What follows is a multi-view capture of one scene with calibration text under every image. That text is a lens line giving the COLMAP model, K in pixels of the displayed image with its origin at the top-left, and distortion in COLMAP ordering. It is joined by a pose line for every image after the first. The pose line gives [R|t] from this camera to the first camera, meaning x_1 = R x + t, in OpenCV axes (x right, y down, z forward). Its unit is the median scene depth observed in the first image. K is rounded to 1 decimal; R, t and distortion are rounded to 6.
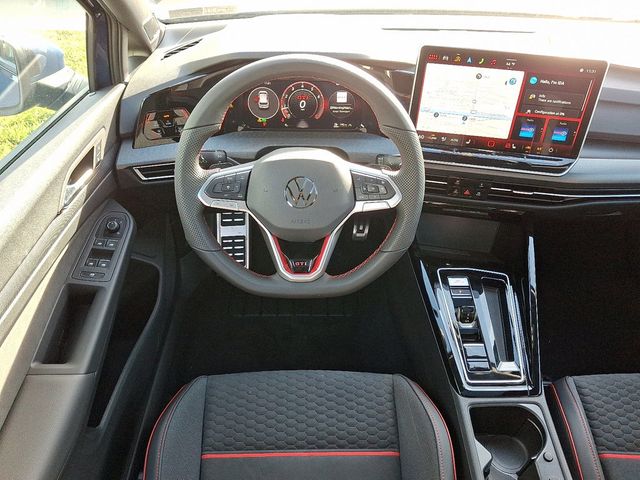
lens RADIAL K [[512.8, 0, 320.0], [0, 512.8, 240.0], [0, 0, 1]] dist [0.086331, -0.173042]
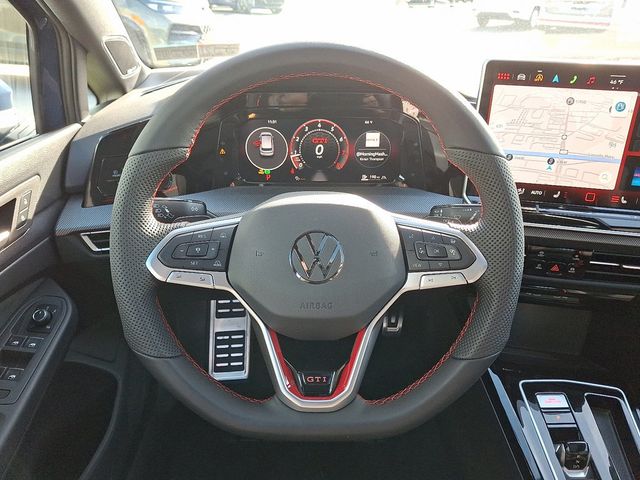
lens RADIAL K [[512.8, 0, 320.0], [0, 512.8, 240.0], [0, 0, 1]] dist [0.086331, -0.173042]
pose [[0.999533, -0.004676, -0.030203, -0.012494], [-0.000877, 0.983432, -0.181275, -0.002752], [0.030551, 0.181217, 0.982969, 0.330318]]
